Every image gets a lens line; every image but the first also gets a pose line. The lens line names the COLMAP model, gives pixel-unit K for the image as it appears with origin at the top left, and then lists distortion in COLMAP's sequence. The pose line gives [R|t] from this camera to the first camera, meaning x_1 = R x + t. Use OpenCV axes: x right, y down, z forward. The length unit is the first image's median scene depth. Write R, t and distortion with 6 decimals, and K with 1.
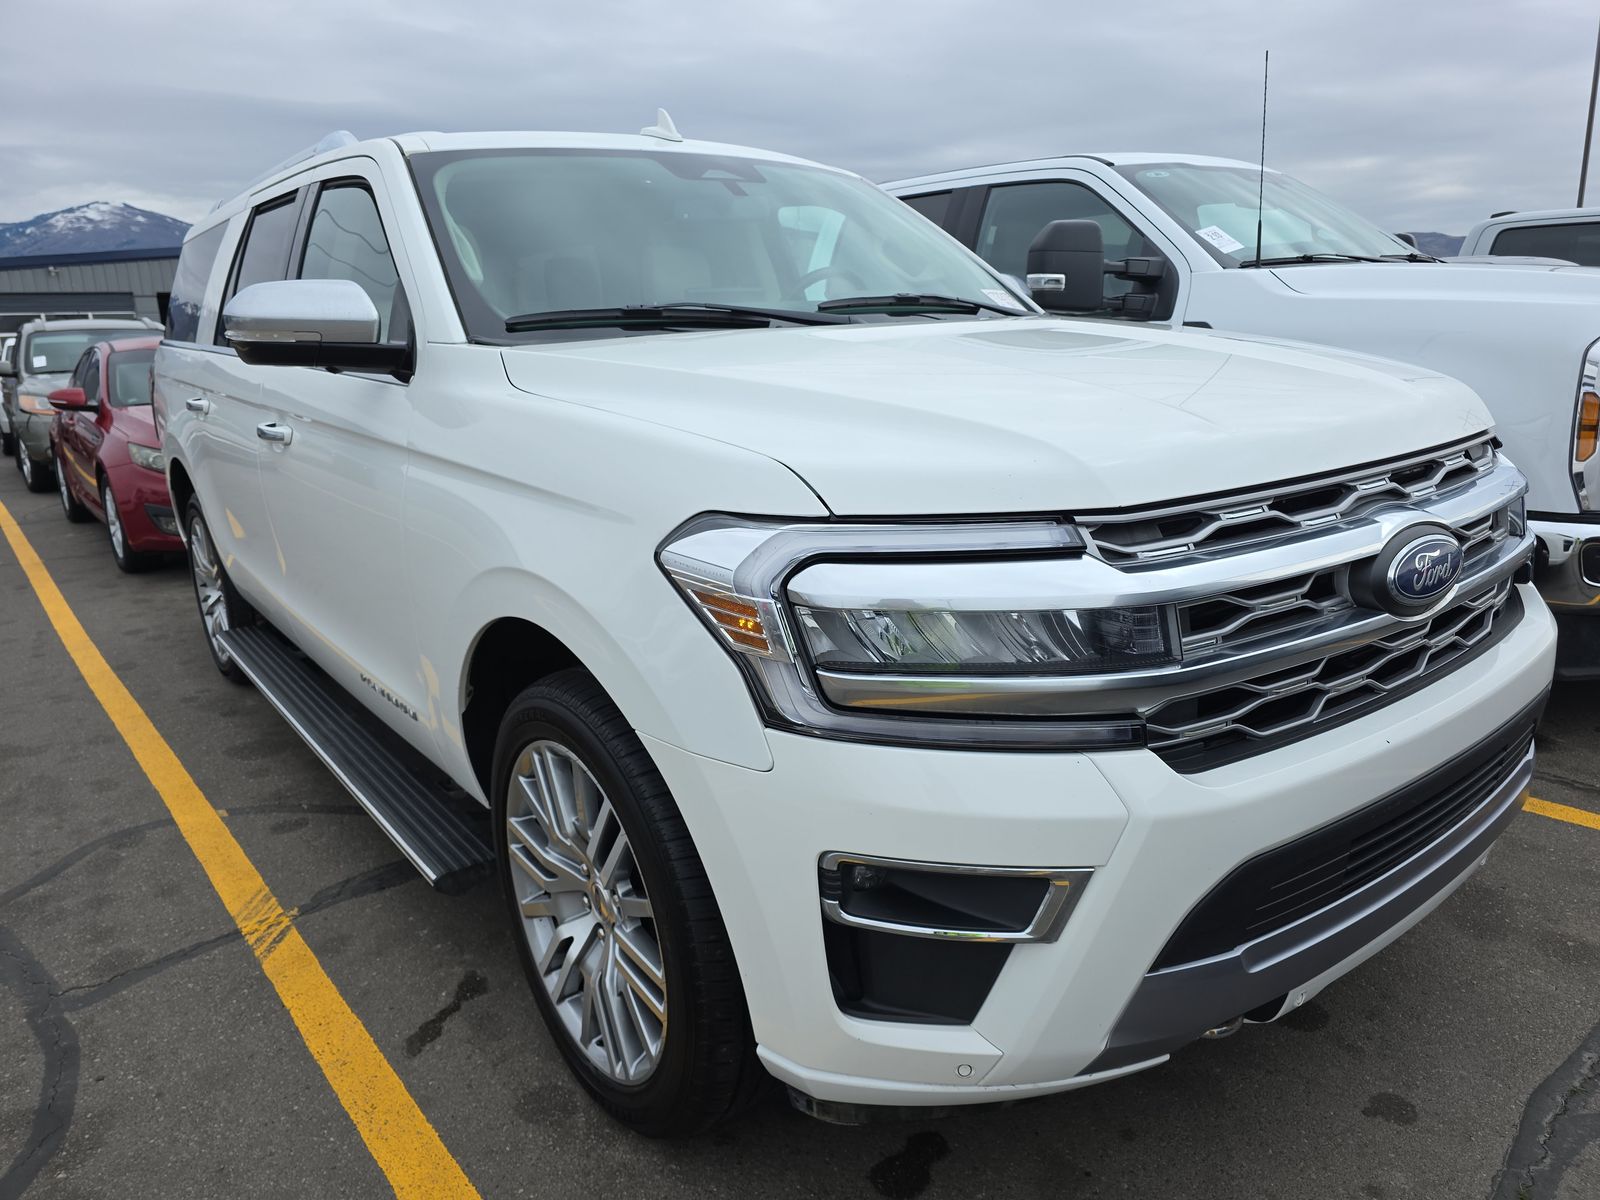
lens RADIAL K [[1013.0, 0, 777.9], [0, 1013.0, 604.6], [0, 0, 1]] dist [0.052386, -0.050339]
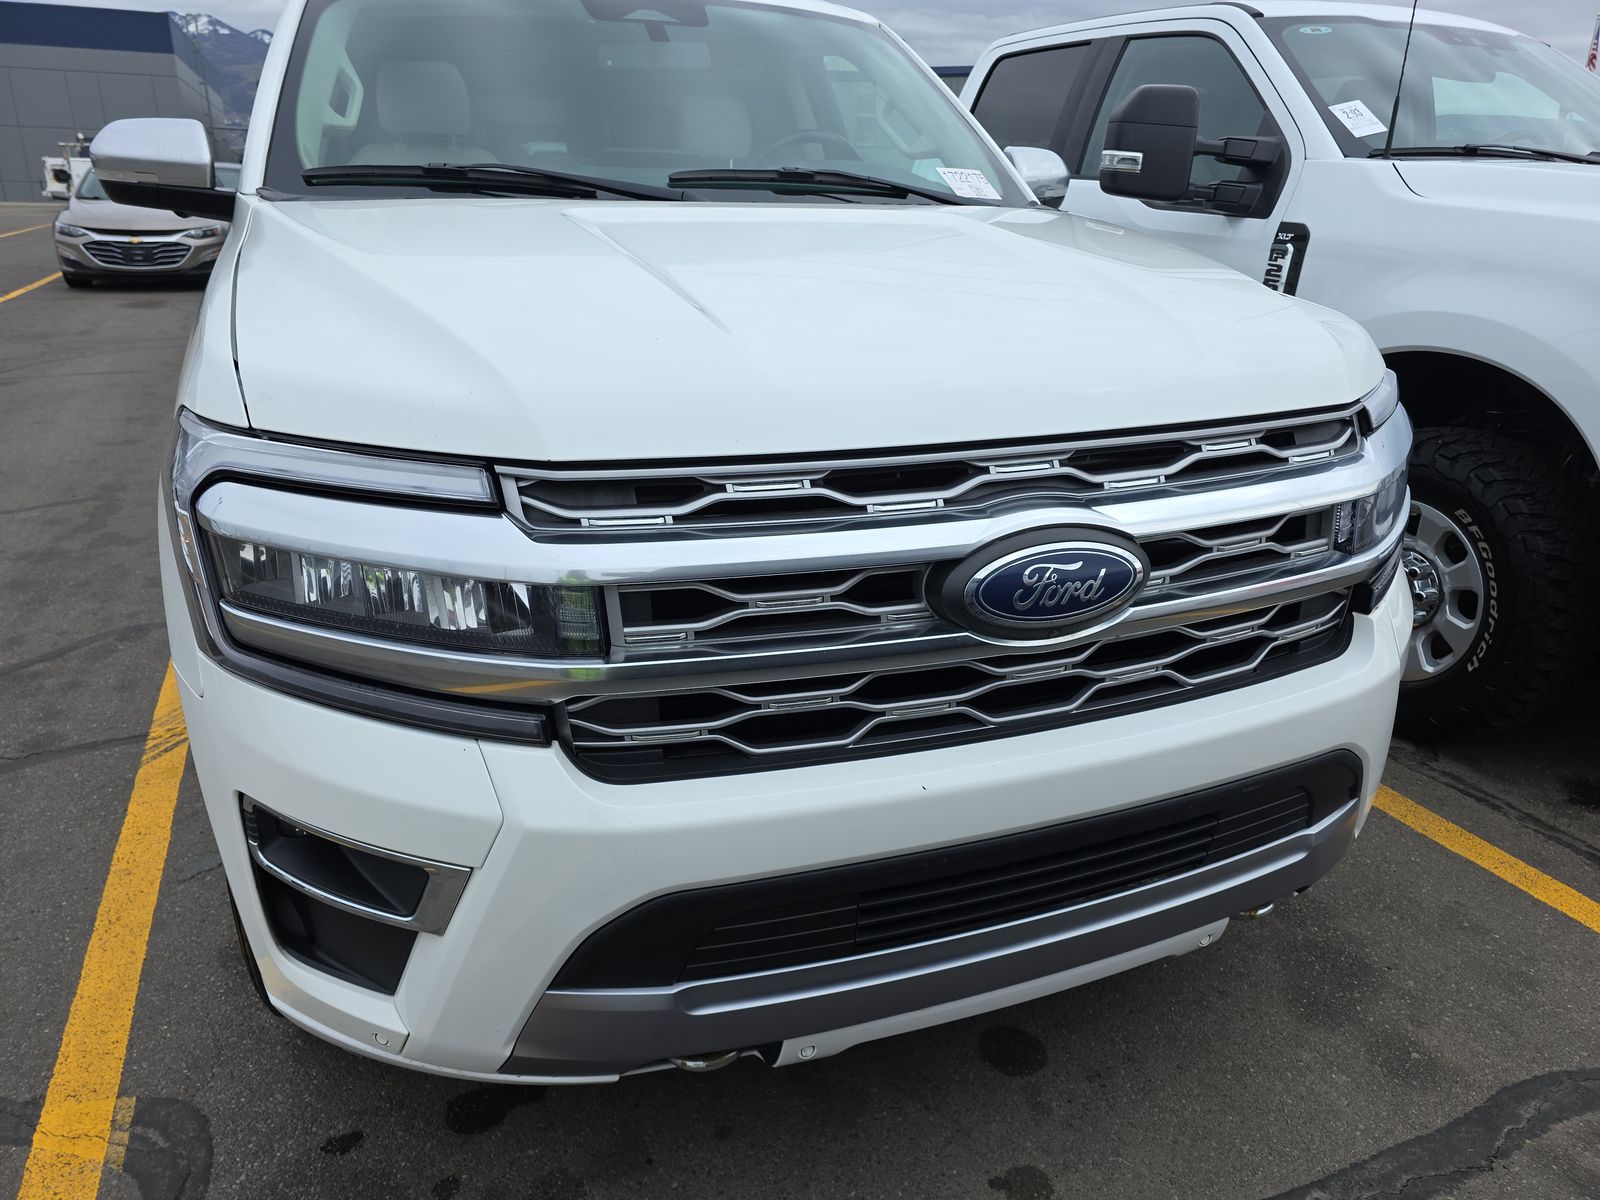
lens RADIAL K [[1013.0, 0, 777.9], [0, 1013.0, 604.6], [0, 0, 1]] dist [0.052386, -0.050339]
pose [[0.962359, 0.155456, -0.222932, 0.521637], [-0.125992, 0.981978, 0.140874, -0.088390], [0.240814, -0.107484, 0.964601, 0.170610]]
